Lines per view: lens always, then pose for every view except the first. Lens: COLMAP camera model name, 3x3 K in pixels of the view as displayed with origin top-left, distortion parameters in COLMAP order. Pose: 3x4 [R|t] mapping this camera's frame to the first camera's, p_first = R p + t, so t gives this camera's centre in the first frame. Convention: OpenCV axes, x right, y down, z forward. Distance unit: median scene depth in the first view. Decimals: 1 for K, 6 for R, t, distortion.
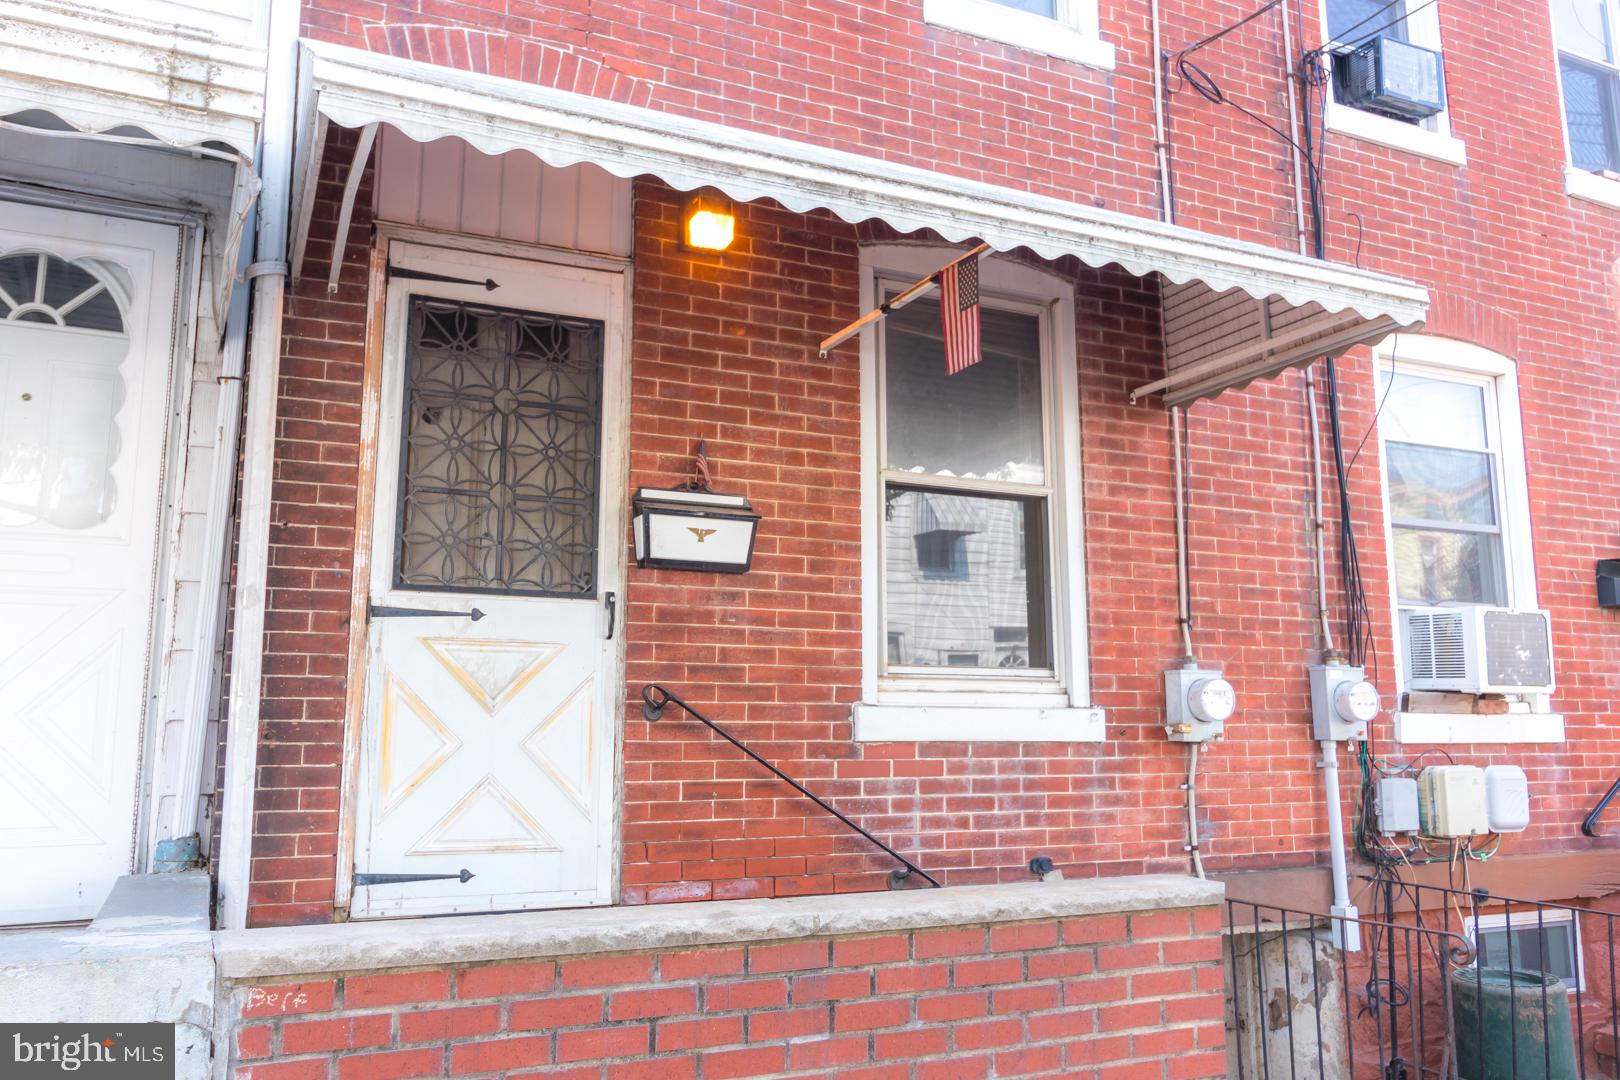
lens RADIAL K [[1259.5, 0, 805.5], [0, 1259.5, 537.7], [0, 0, 1]] dist [0.007350, -0.008045]
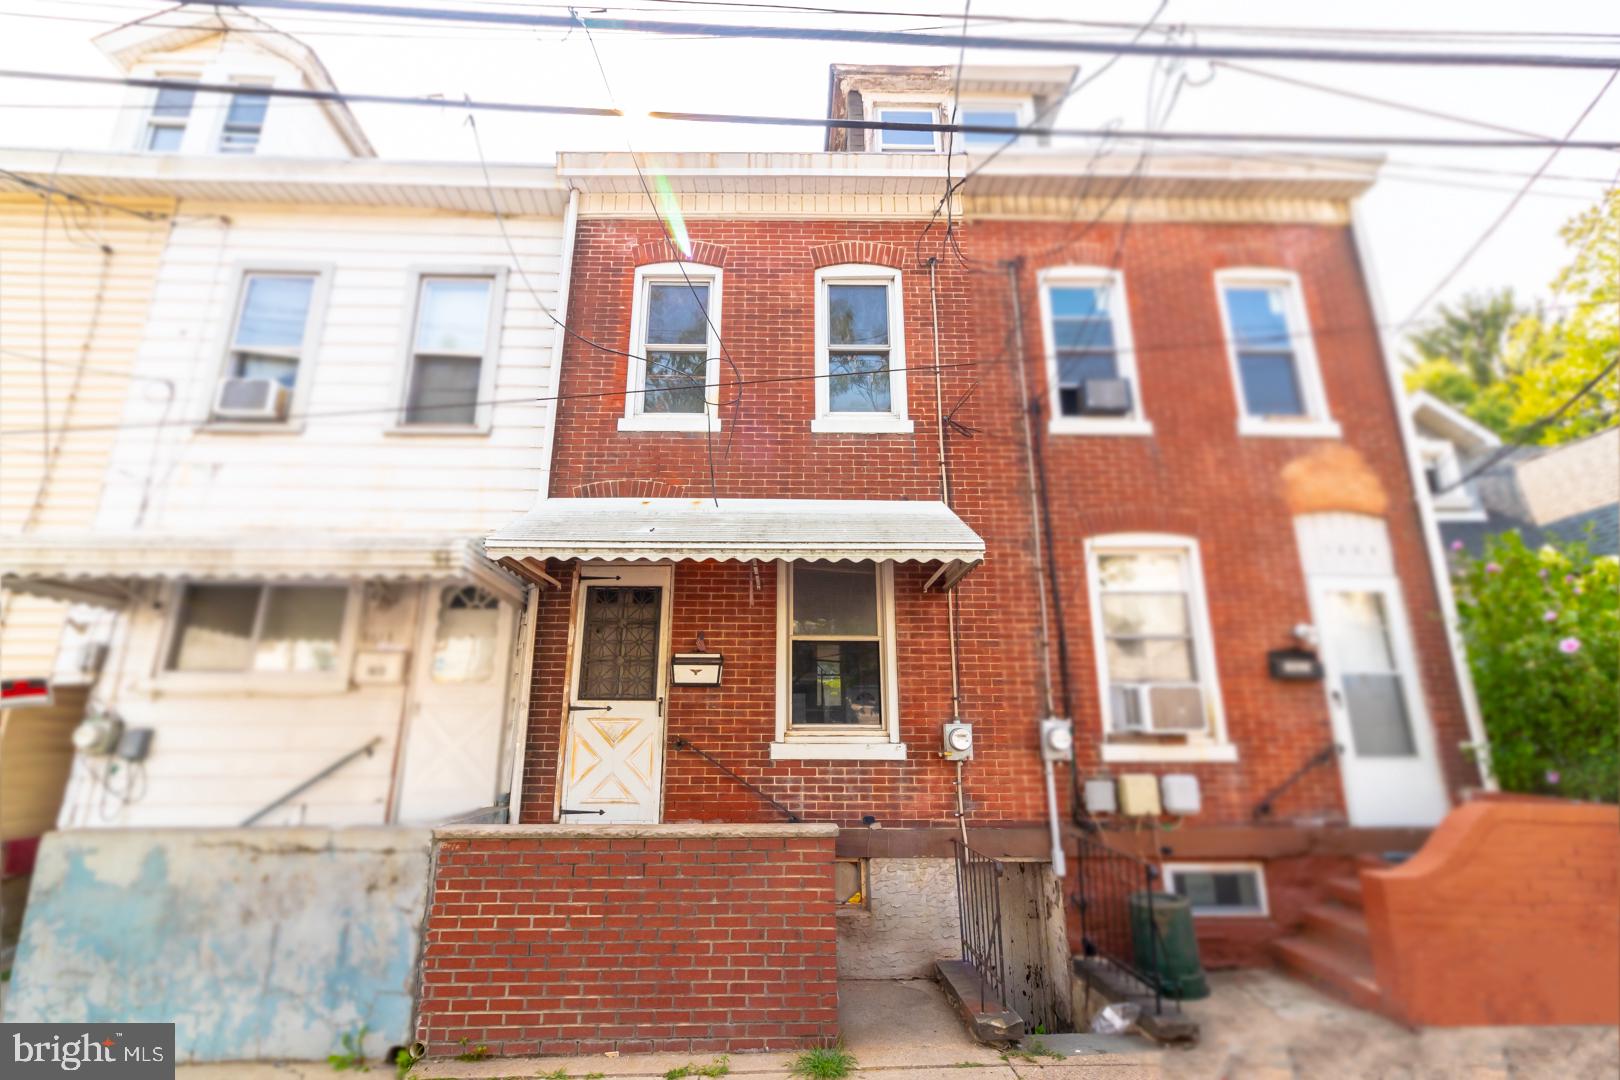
lens RADIAL K [[739.2, 0, 796.9], [0, 739.2, 543.7], [0, 0, 1]] dist [0.007003, -0.000393]
pose [[0.916064, -0.100742, -0.388173, 0.618371], [0.060815, 0.991636, -0.113838, -0.067491], [0.396395, 0.080676, 0.914529, -0.227702]]
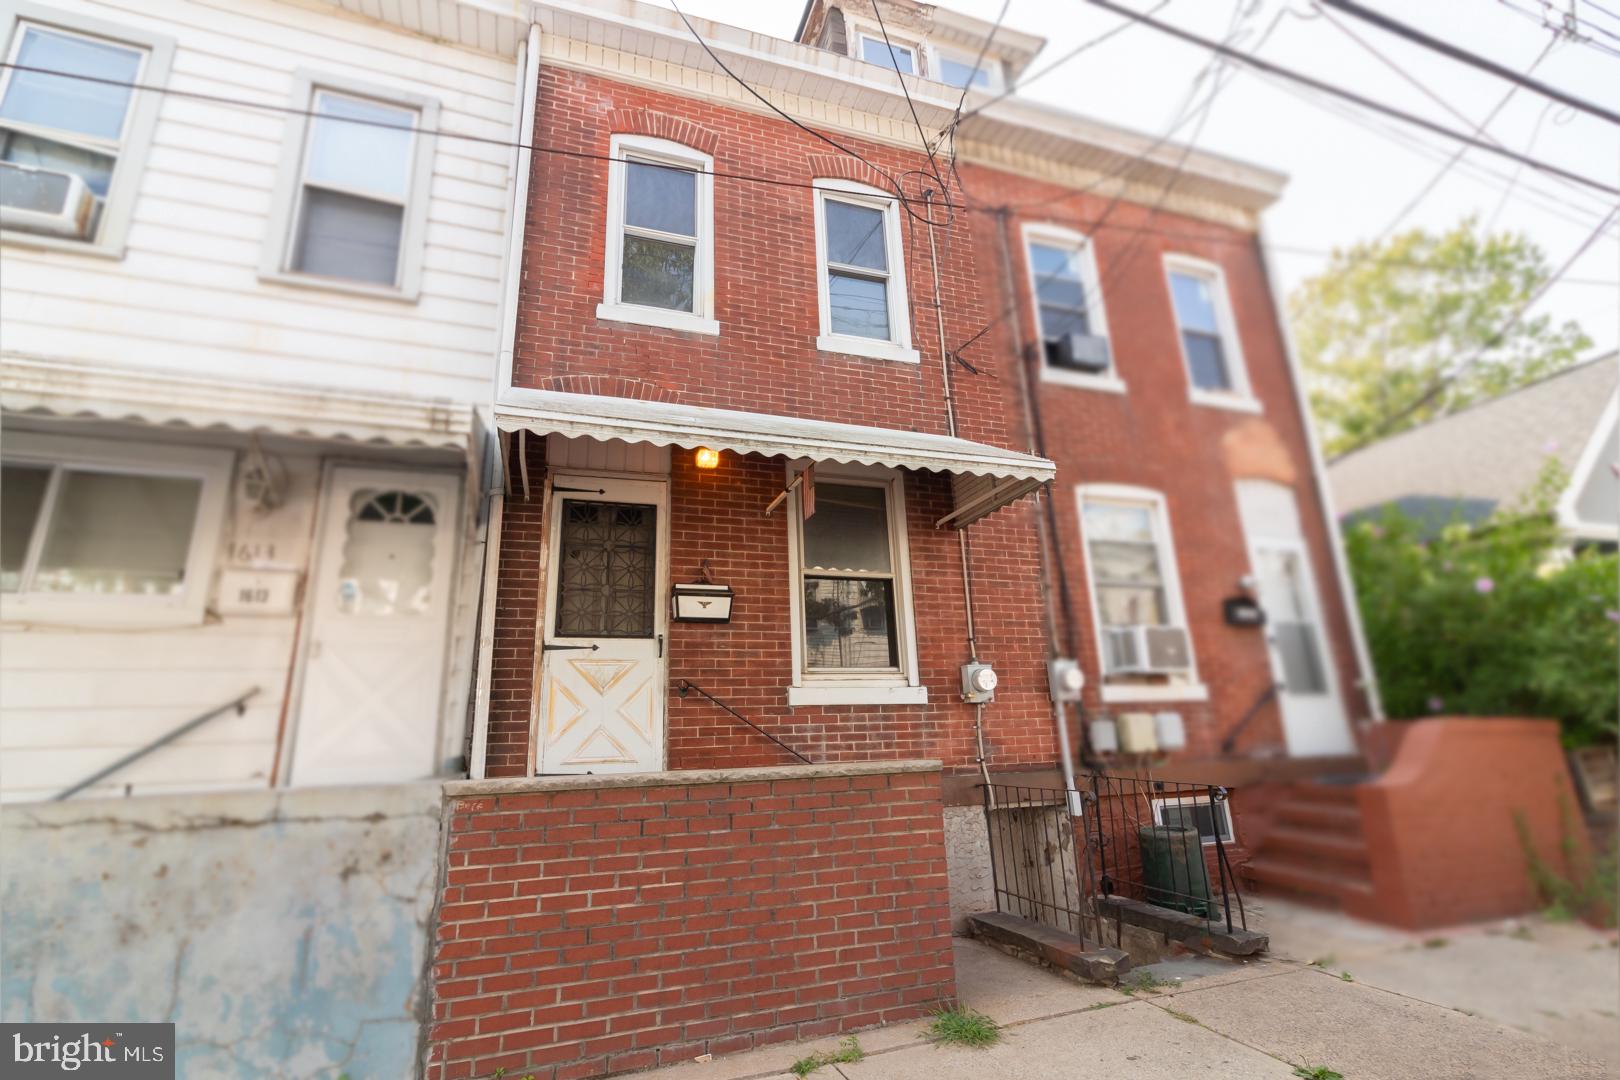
lens RADIAL K [[739.2, 0, 798.1], [0, 739.2, 542.2], [0, 0, 1]] dist [0.007003, -0.000393]
pose [[0.993630, -0.059981, -0.095399, 0.173888], [0.049366, 0.992708, -0.109972, 0.033408], [0.101300, 0.104562, 0.989346, -0.171476]]
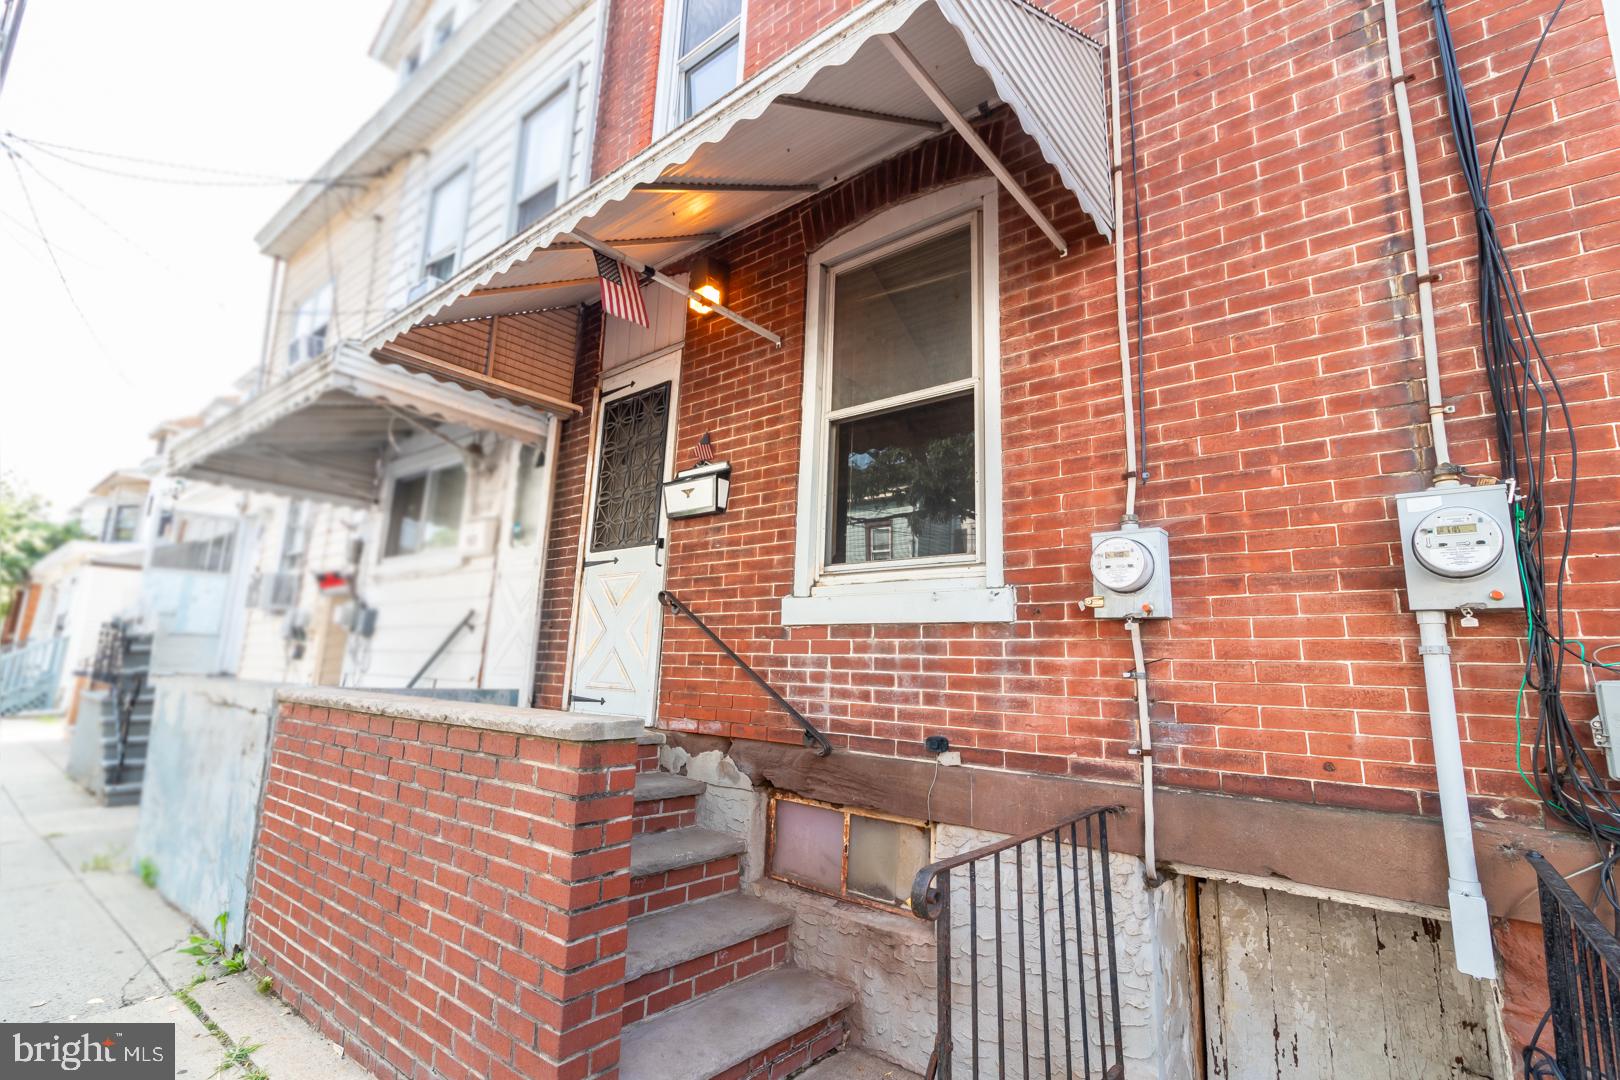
lens RADIAL K [[739.2, 0, 795.9], [0, 739.2, 536.1], [0, 0, 1]] dist [0.007003, -0.000393]
pose [[0.430461, -0.153958, -0.889382, 0.705860], [0.102587, 0.987306, -0.121256, 0.158466], [0.896760, -0.039043, 0.440791, 0.656746]]
